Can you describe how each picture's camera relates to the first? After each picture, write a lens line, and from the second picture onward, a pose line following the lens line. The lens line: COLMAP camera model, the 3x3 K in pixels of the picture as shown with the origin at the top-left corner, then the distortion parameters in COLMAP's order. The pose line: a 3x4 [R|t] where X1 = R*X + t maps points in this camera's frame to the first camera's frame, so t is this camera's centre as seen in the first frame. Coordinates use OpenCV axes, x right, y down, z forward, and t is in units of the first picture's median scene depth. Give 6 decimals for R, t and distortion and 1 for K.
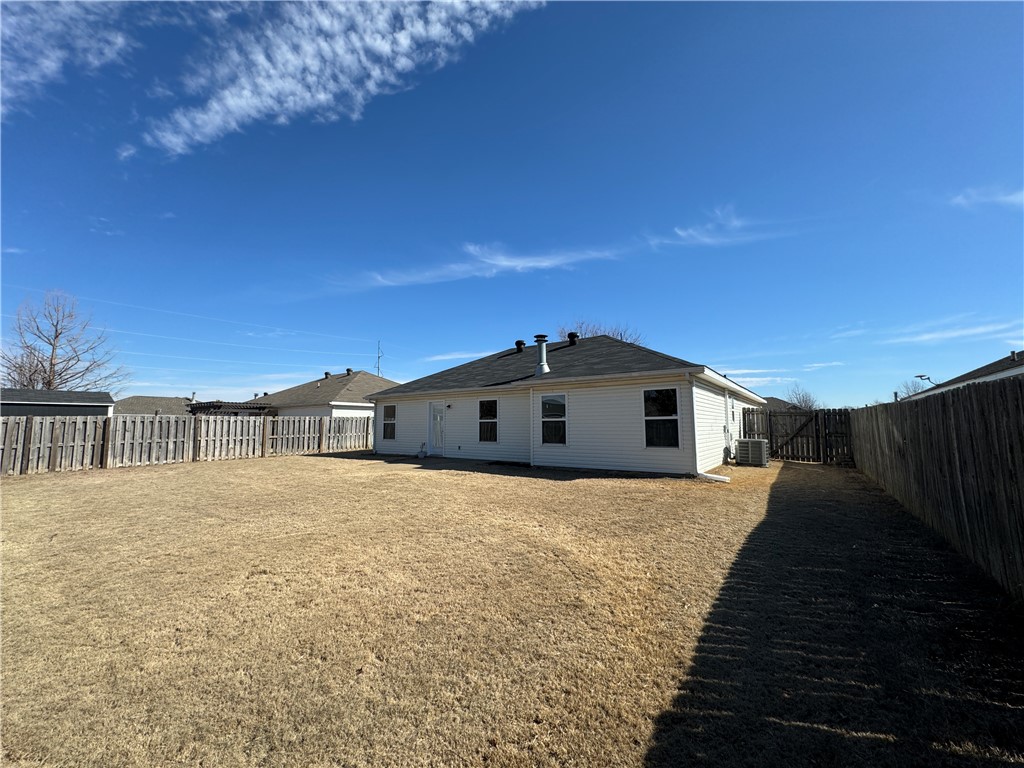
lens RADIAL K [[407.0, 0, 510.2], [0, 407.0, 388.3], [0, 0, 1]] dist [-0.000174, -0.000041]
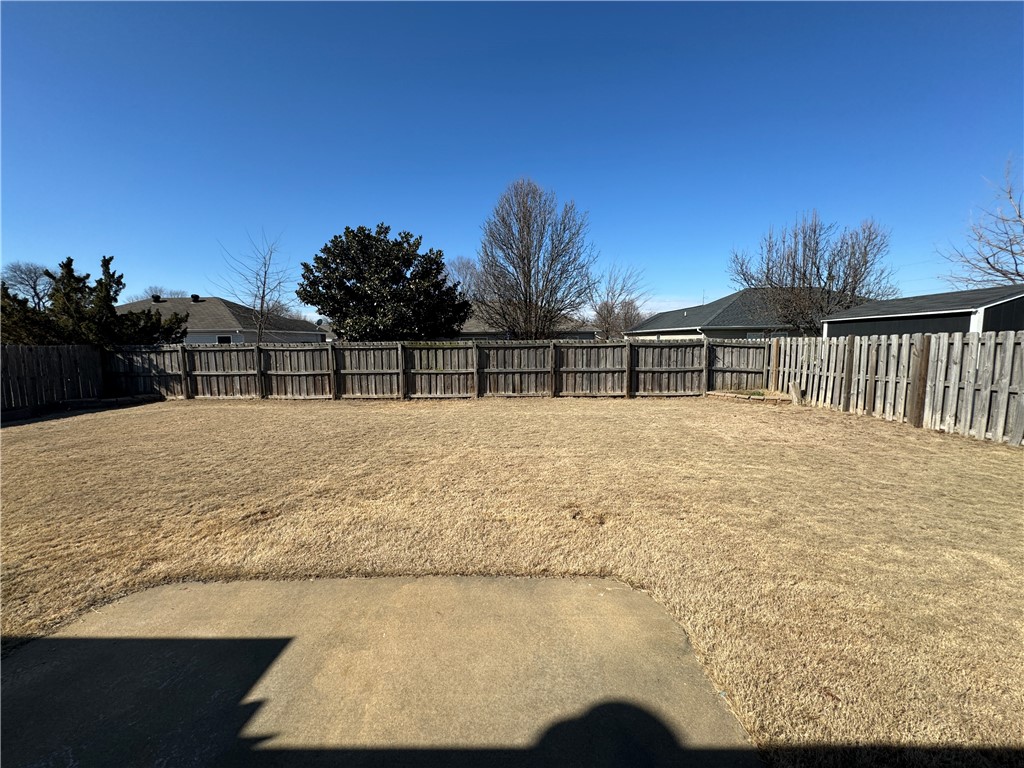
lens RADIAL K [[407.0, 0, 513.3], [0, 407.0, 381.8], [0, 0, 1]] dist [-0.000174, -0.000041]
pose [[-0.811310, 0.069298, -0.580495, -0.223488], [0.063549, 0.997520, 0.030264, 0.083756], [0.581152, -0.012337, -0.813701, 1.158099]]
